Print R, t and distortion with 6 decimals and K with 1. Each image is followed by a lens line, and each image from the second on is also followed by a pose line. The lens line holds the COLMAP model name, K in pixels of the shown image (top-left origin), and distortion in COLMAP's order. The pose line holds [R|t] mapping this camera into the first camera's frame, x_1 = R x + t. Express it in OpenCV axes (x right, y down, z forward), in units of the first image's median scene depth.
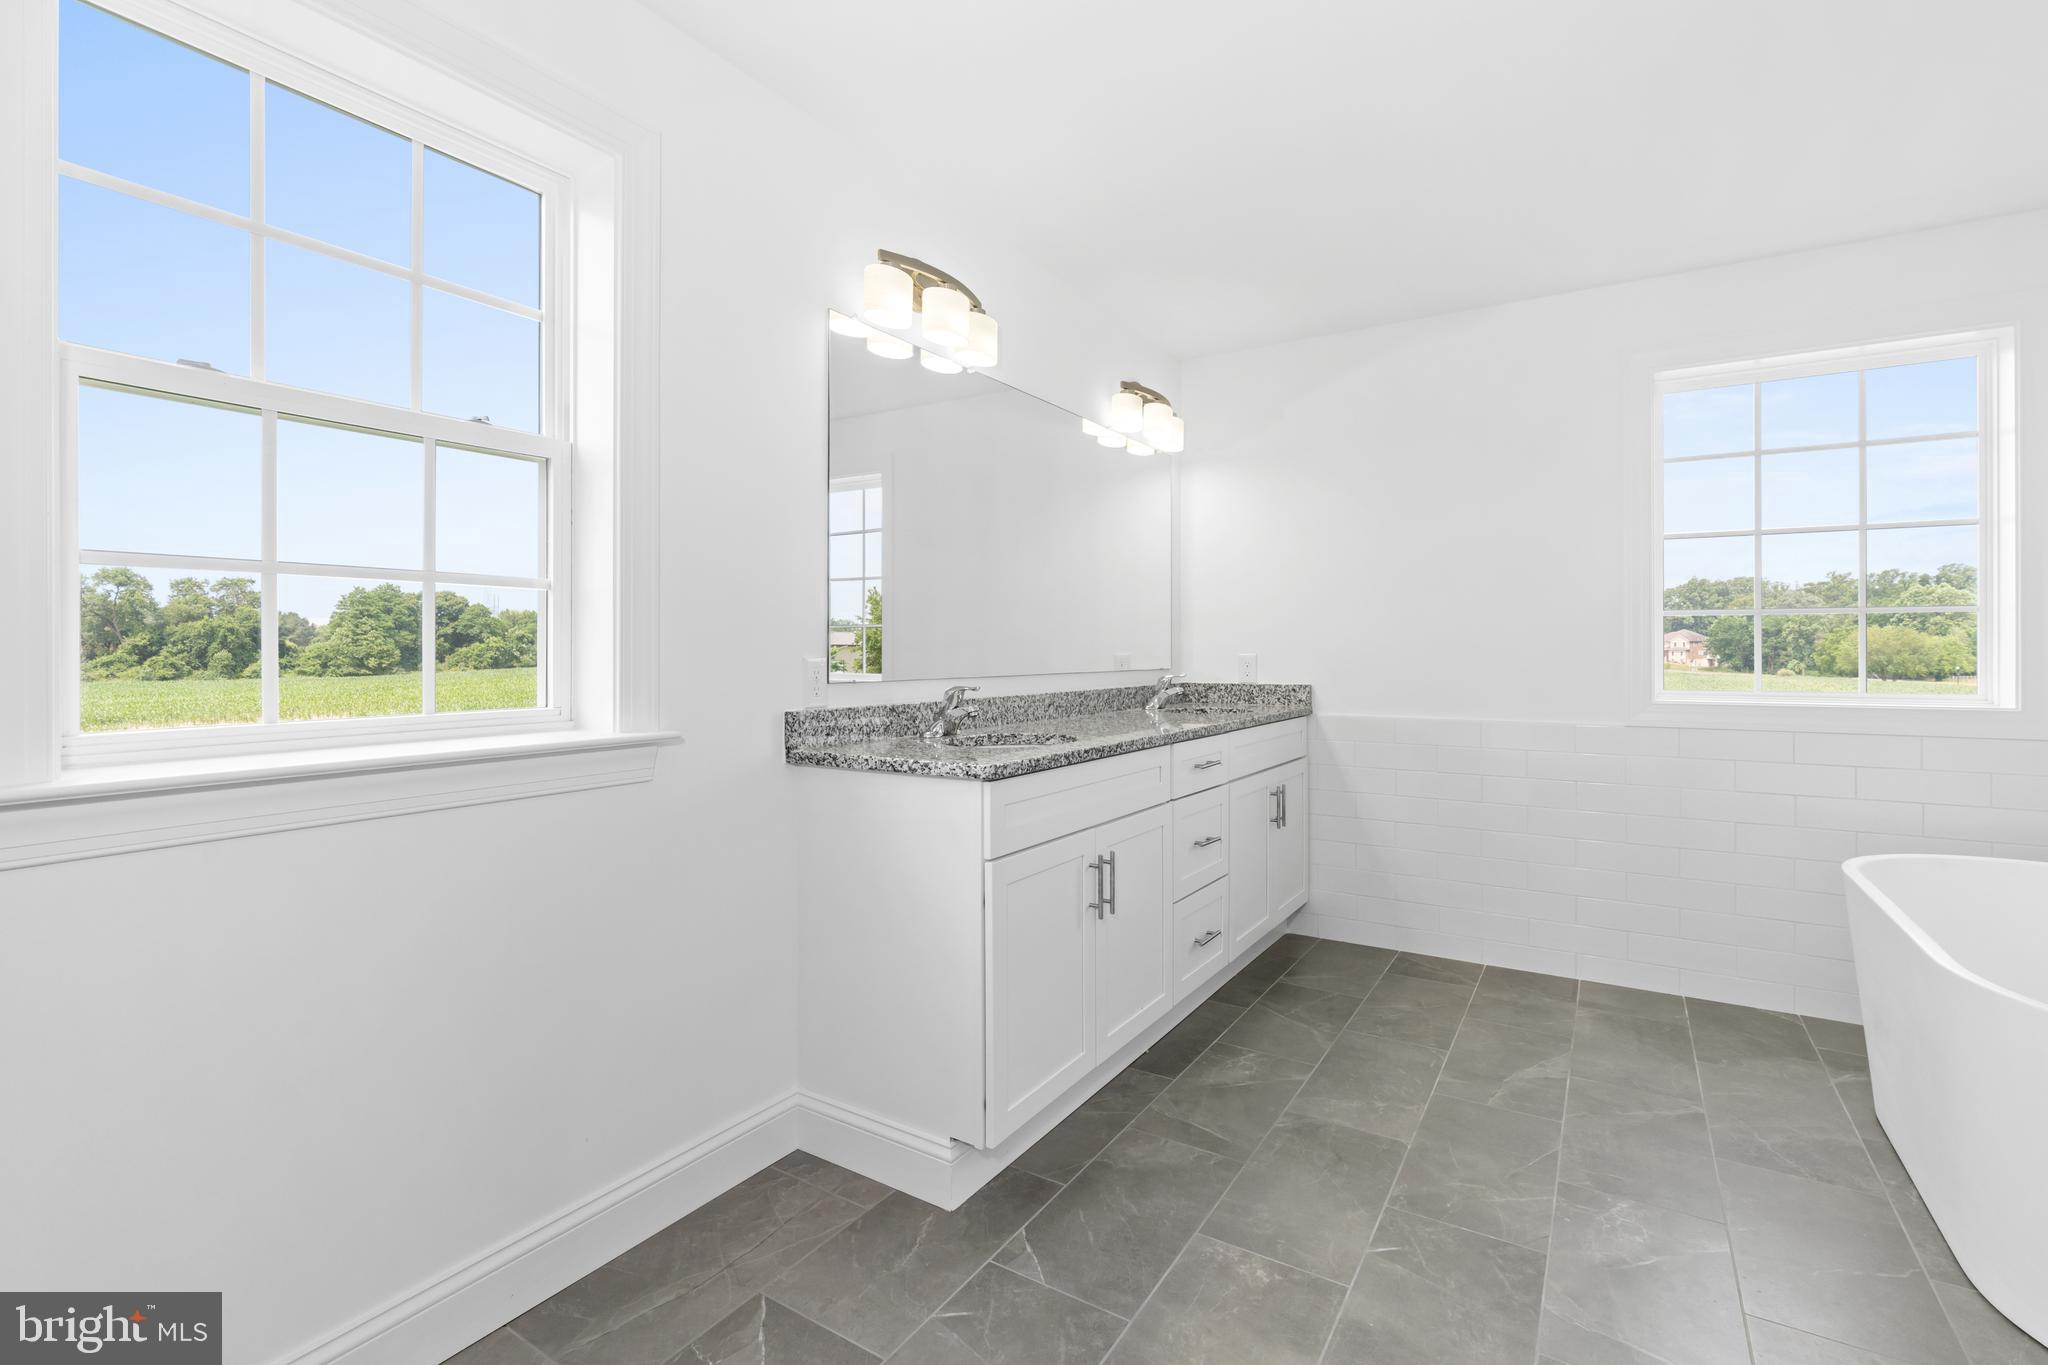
lens RADIAL K [[933.7, 0, 1017.0], [0, 933.7, 665.9], [0, 0, 1]] dist [0.002446, 0.000981]
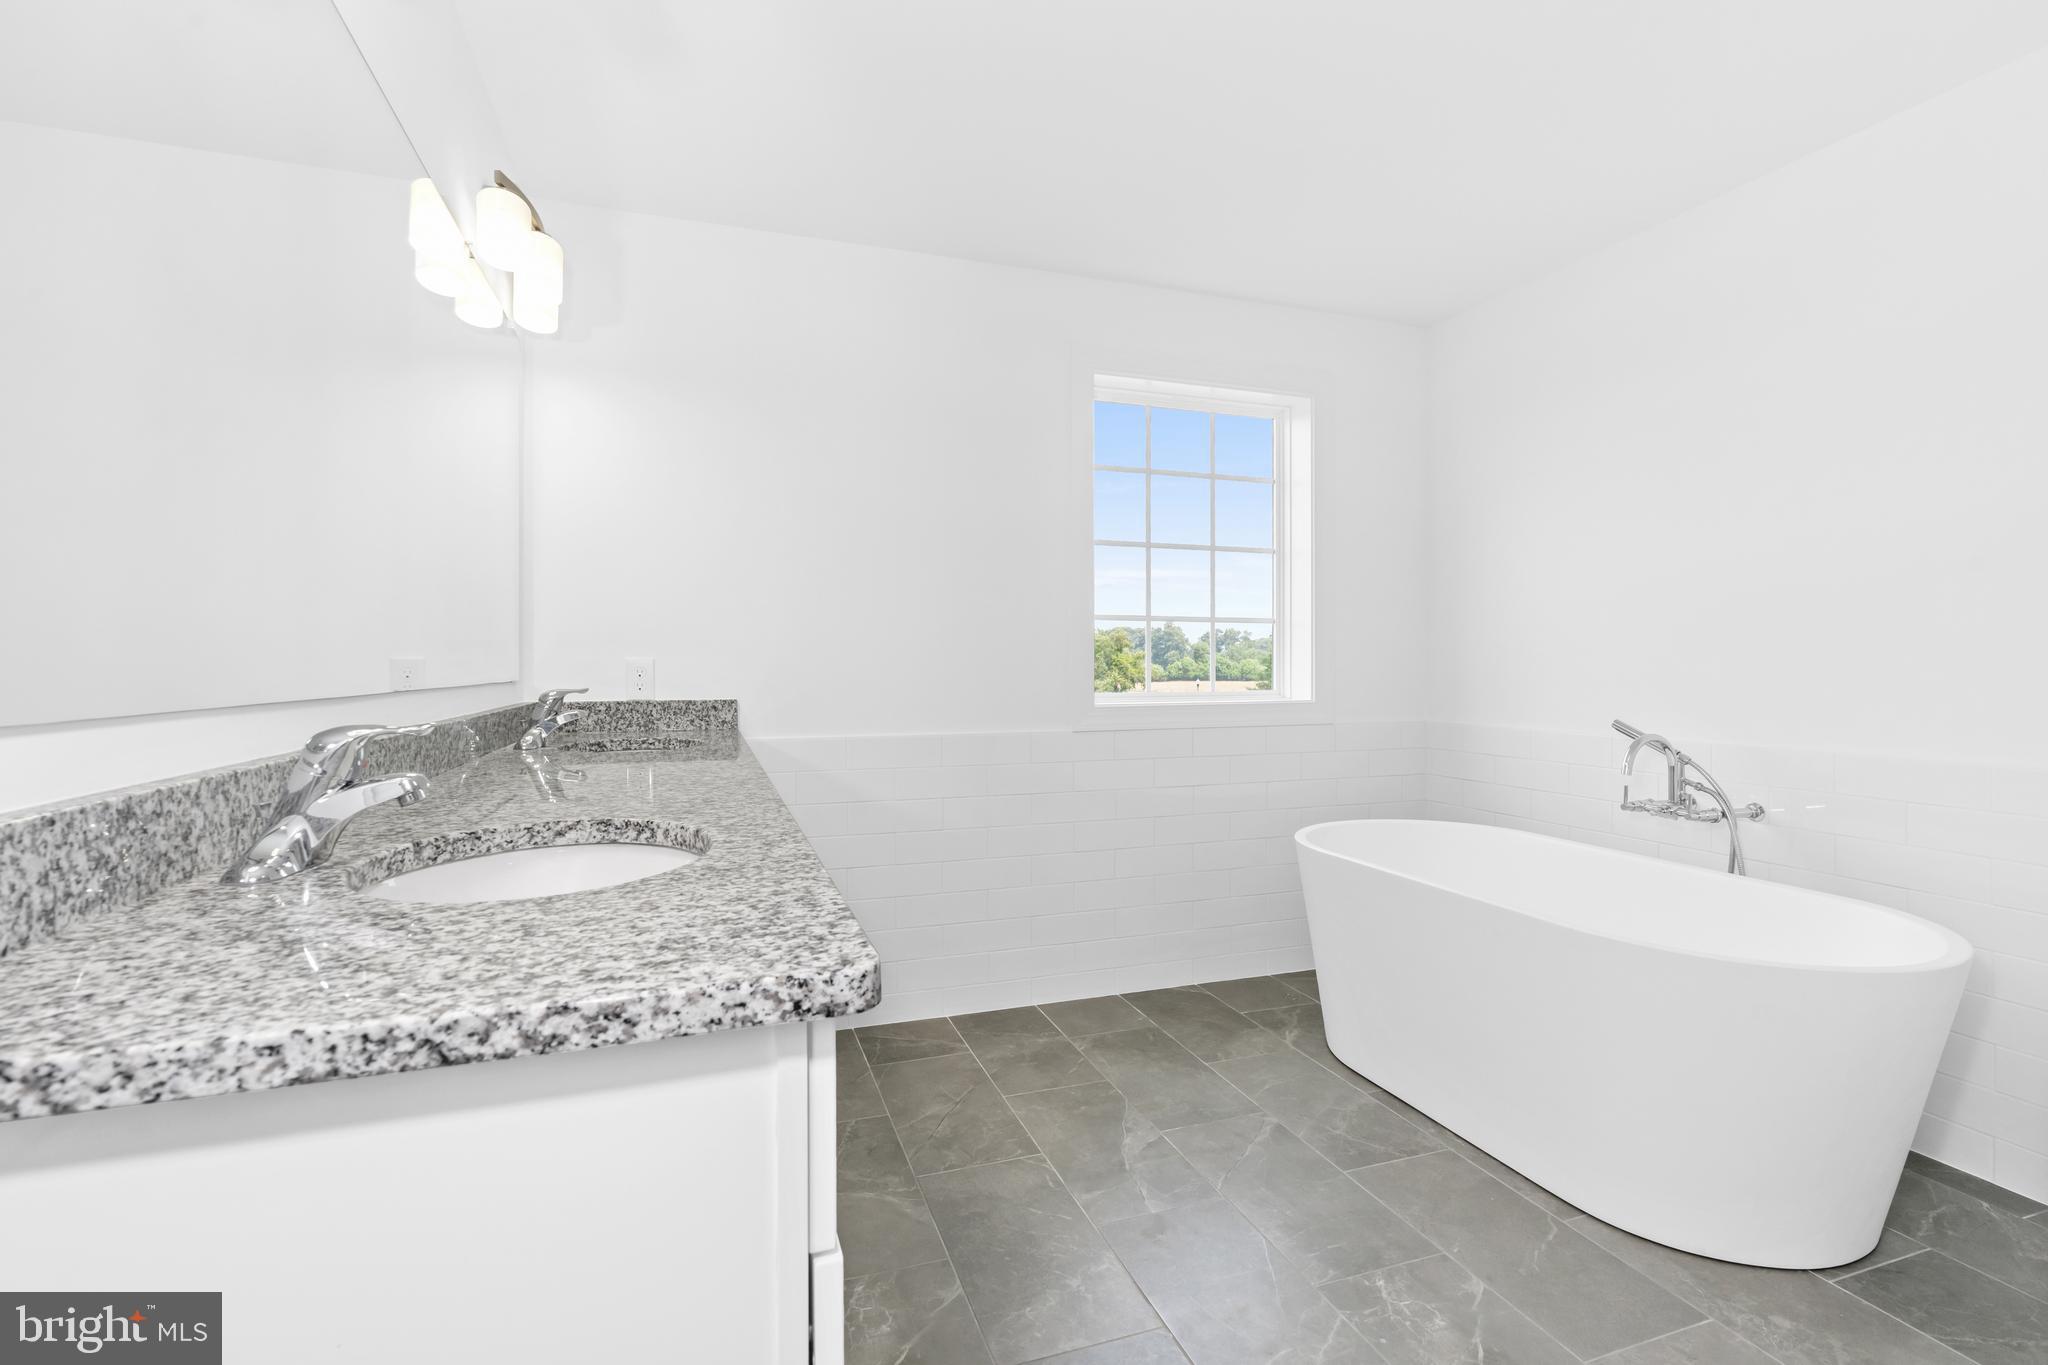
lens RADIAL K [[933.7, 0, 1025.5], [0, 933.7, 672.2], [0, 0, 1]] dist [0.002446, 0.000981]
pose [[0.621574, -0.005899, 0.783333, -0.153160], [0.013704, 0.999901, -0.003344, 0.005238], [-0.783236, 0.012813, 0.621593, 0.471078]]
